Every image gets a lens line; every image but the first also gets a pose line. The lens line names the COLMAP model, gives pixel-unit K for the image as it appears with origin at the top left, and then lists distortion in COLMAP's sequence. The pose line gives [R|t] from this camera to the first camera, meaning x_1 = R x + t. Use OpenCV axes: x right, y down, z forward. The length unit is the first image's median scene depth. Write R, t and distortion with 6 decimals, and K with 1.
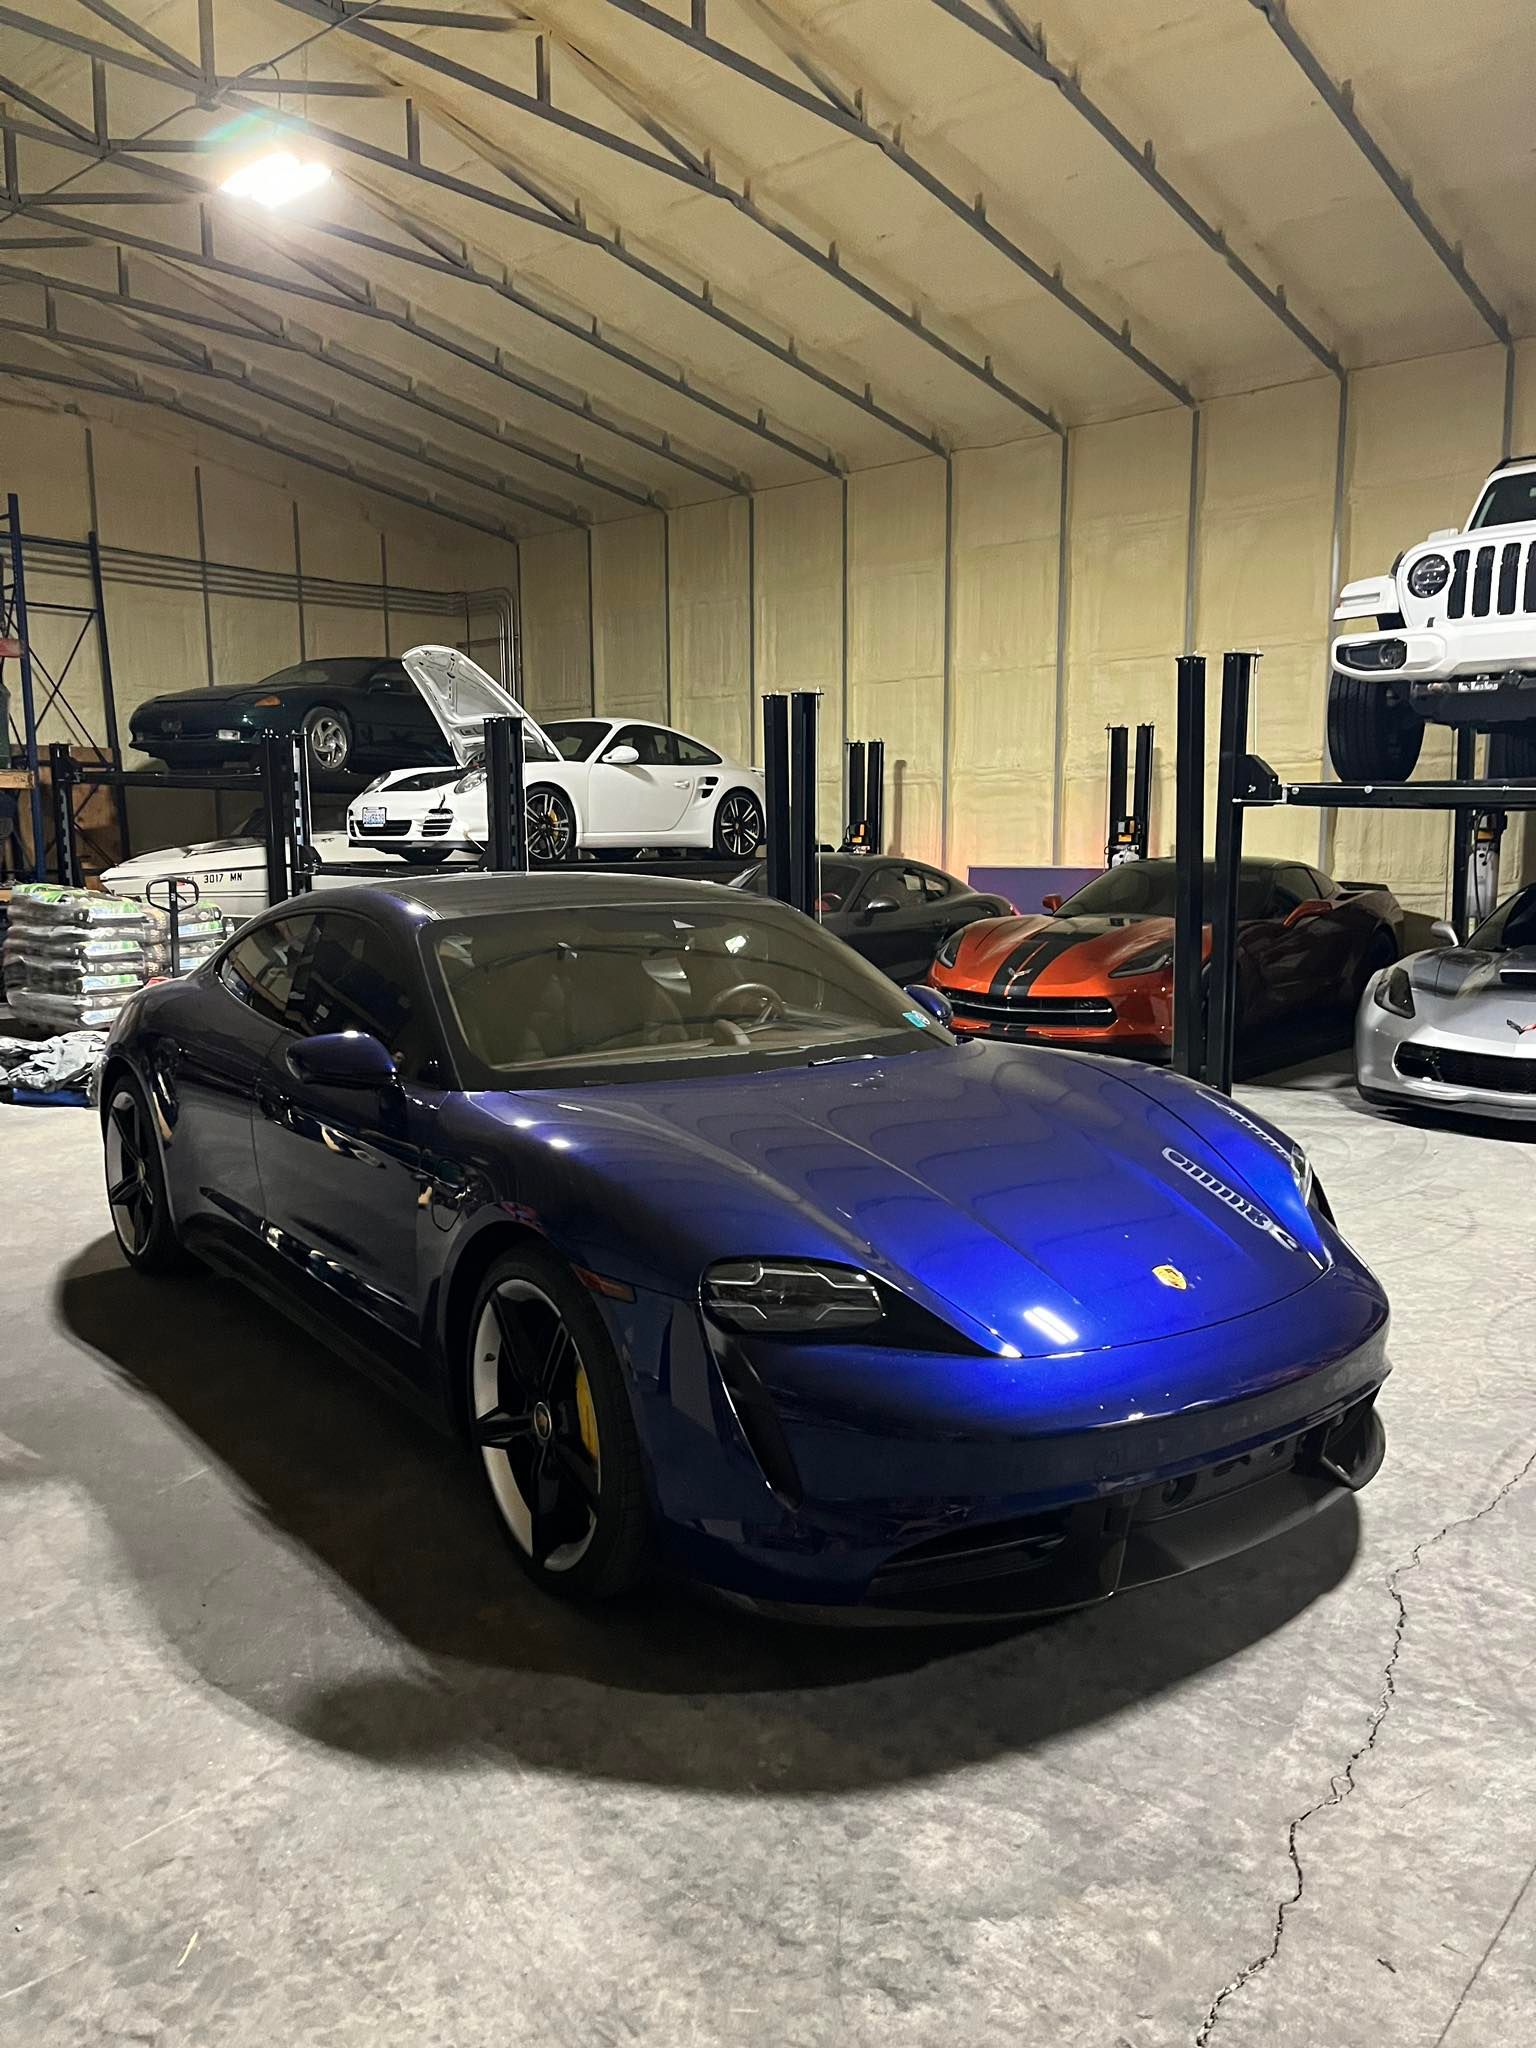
lens RADIAL K [[1543.8, 0, 755.5], [0, 1543.8, 1035.4], [0, 0, 1]] dist [0.076538, -0.098532]
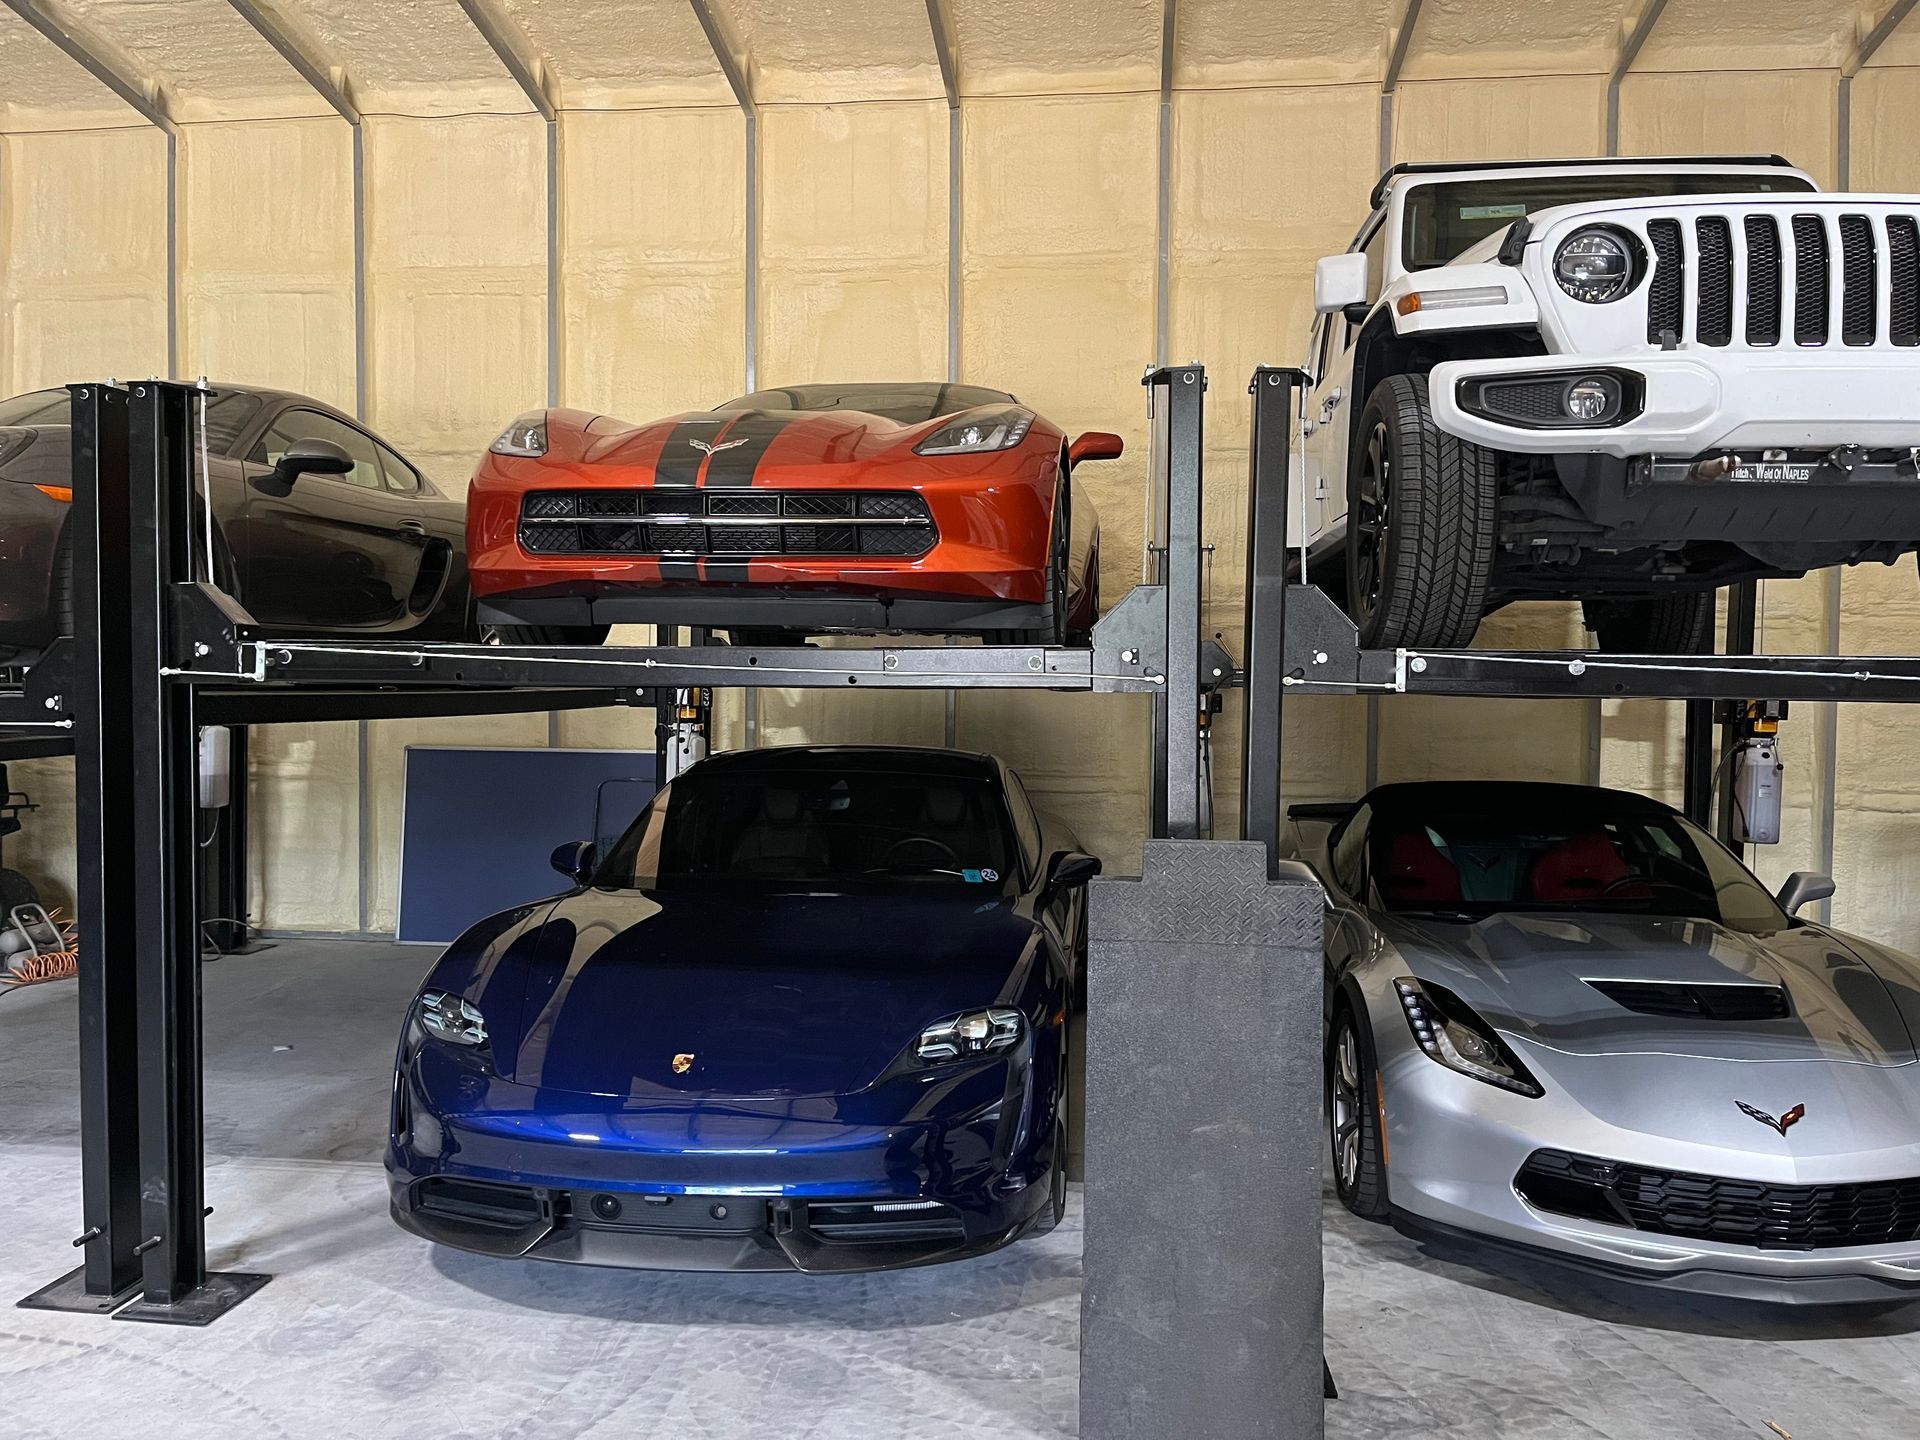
lens RADIAL K [[1447.4, 0, 963.0], [0, 1447.4, 732.1], [0, 0, 1]] dist [0.076538, -0.098532]
pose [[0.830199, -0.002819, 0.557460, -0.015473], [0.053945, 0.995700, -0.075303, -0.109451], [-0.554850, 0.092589, 0.826782, 0.703512]]
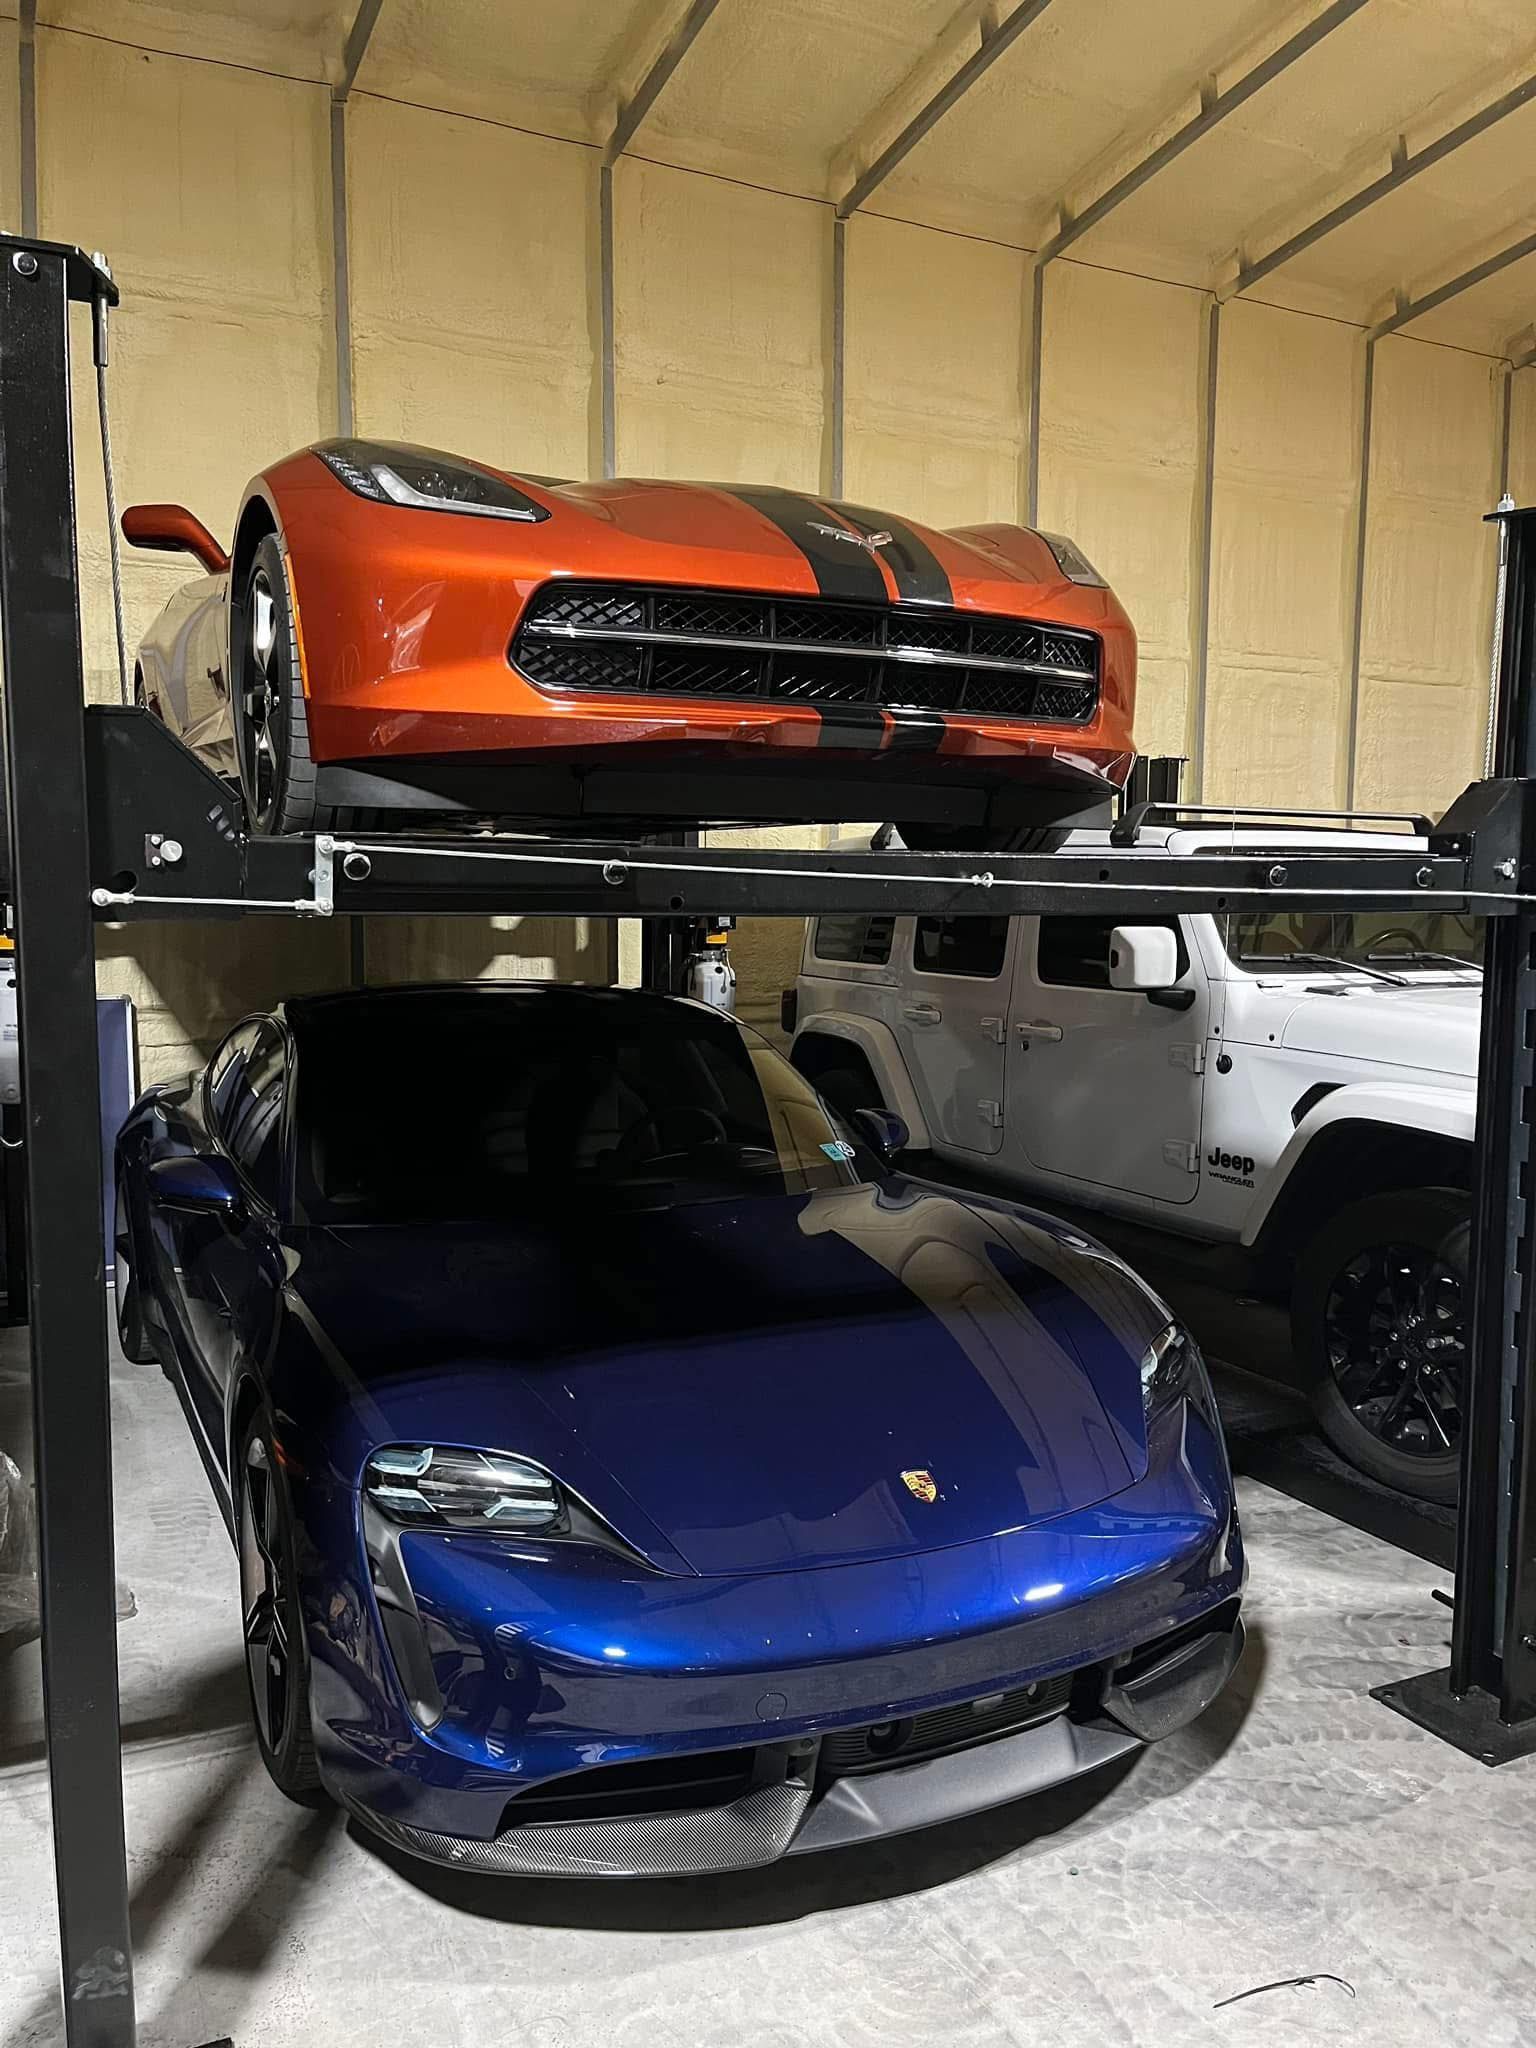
lens RADIAL K [[1543.8, 0, 769.2], [0, 1543.8, 1023.3], [0, 0, 1]] dist [0.076538, -0.098532]
pose [[0.386639, -0.060004, 0.920277, -0.145802], [0.108804, 0.993880, 0.019091, -0.153440], [-0.915790, 0.092748, 0.390802, 1.057741]]
